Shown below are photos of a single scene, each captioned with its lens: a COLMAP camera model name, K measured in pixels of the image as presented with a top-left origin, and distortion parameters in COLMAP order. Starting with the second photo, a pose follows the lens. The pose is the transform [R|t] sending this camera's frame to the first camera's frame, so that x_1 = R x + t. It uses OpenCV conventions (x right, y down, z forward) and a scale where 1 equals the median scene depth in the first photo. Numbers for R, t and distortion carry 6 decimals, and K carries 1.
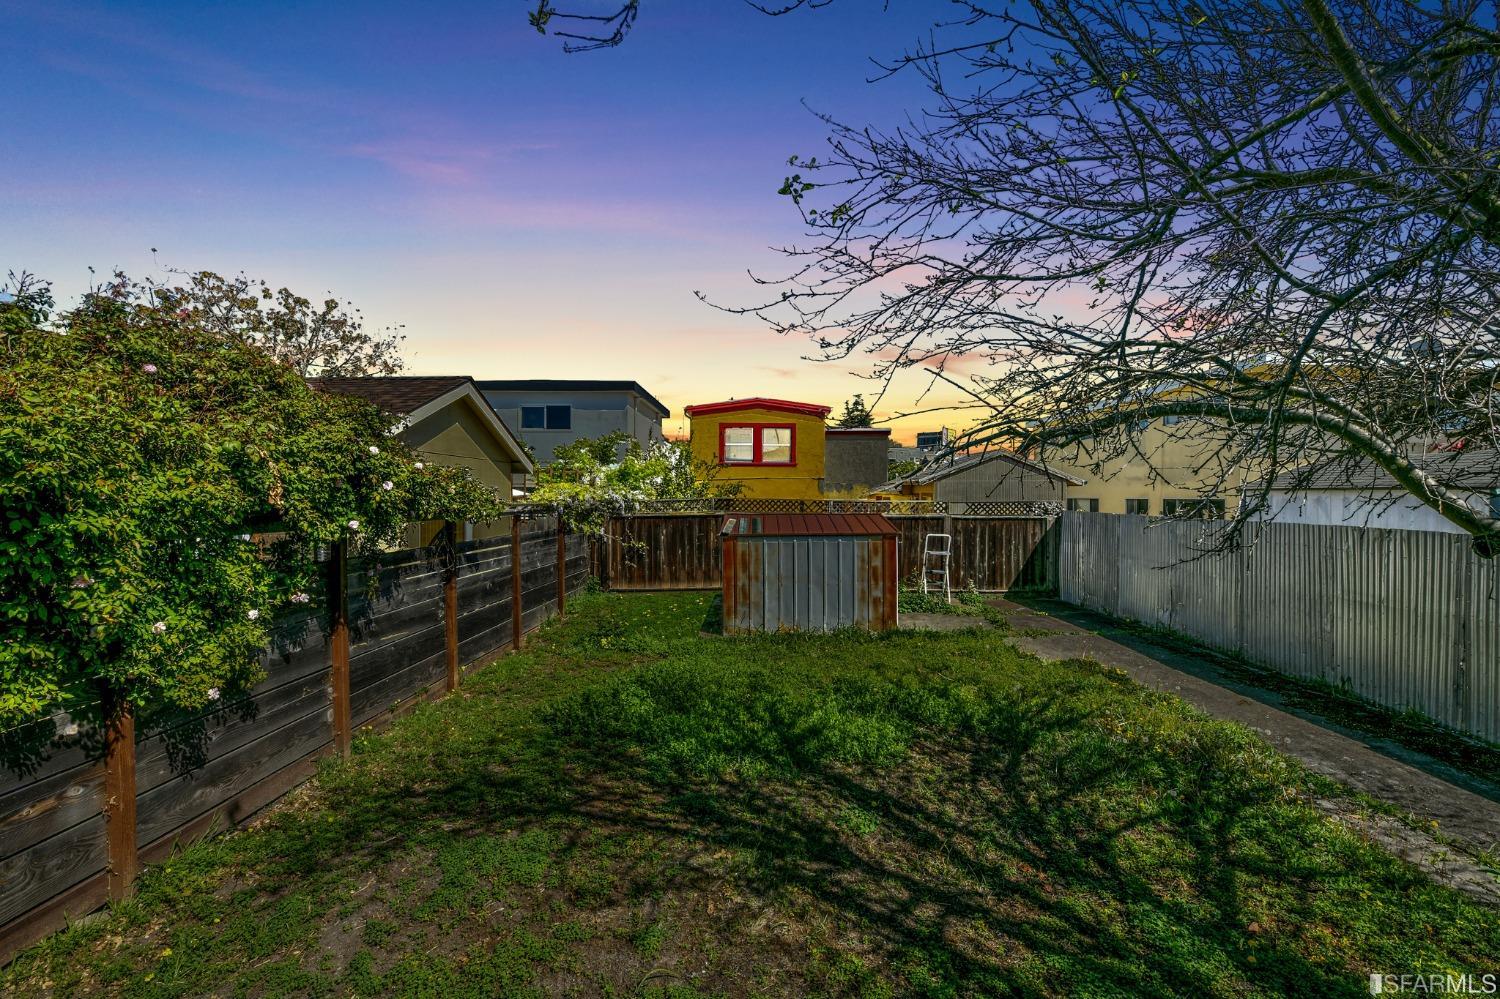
lens RADIAL K [[597.9, 0, 751.2], [0, 597.9, 498.5], [0, 0, 1]] dist [0.007803, -0.002784]
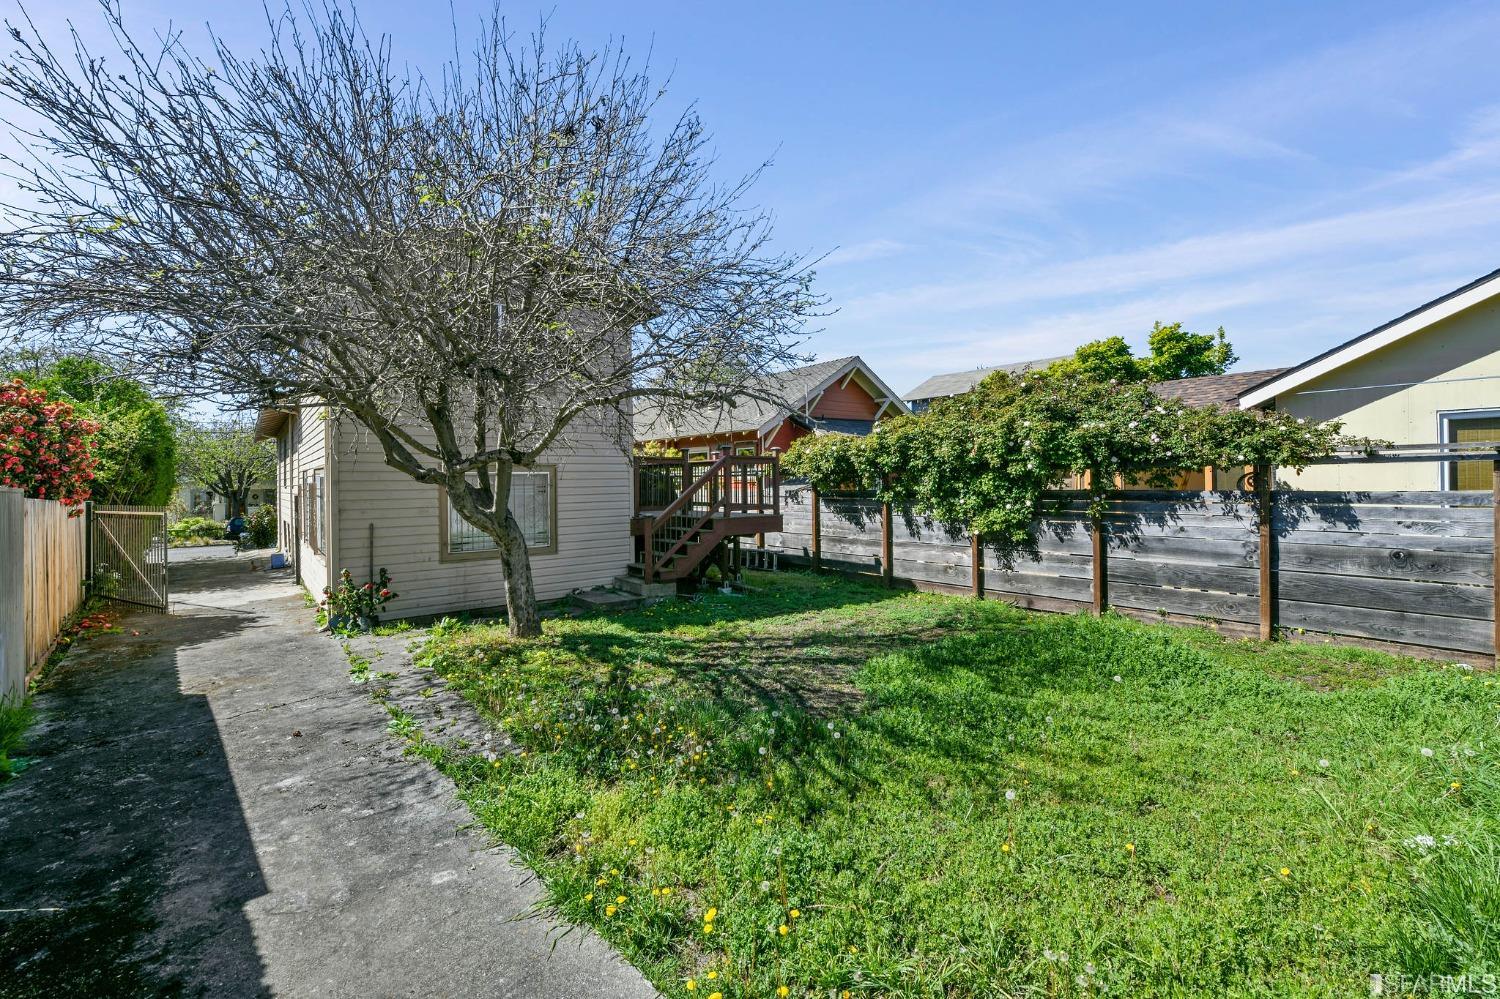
lens RADIAL K [[640.2, 0, 740.8], [0, 640.2, 487.3], [0, 0, 1]] dist [-0.014844, -0.000918]
pose [[-0.771045, 0.011261, -0.636681, 0.627370], [0.006225, 0.999929, 0.010148, 0.043659], [0.636751, 0.003861, -0.771060, 0.976006]]
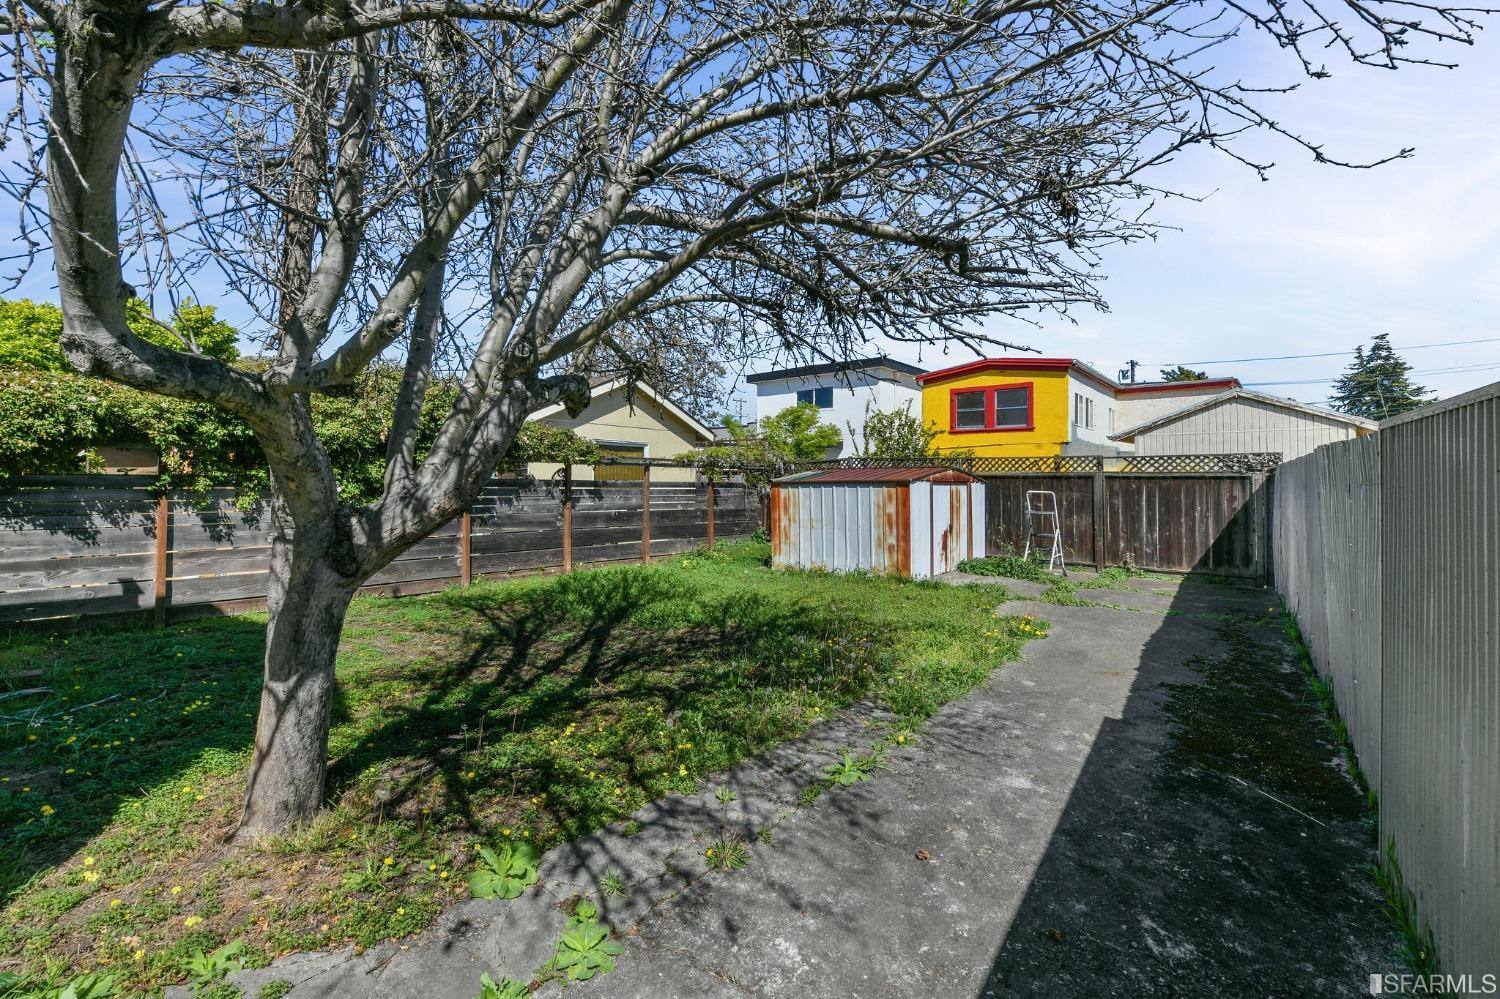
lens RADIAL K [[640.2, 0, 763.8], [0, 640.2, 488.7], [0, 0, 1]] dist [-0.014844, -0.000918]
pose [[0.778709, 0.006636, -0.627351, 0.712310], [-0.009699, 0.999952, -0.001460, 0.075635], [0.627311, 0.007222, 0.778736, 0.034725]]
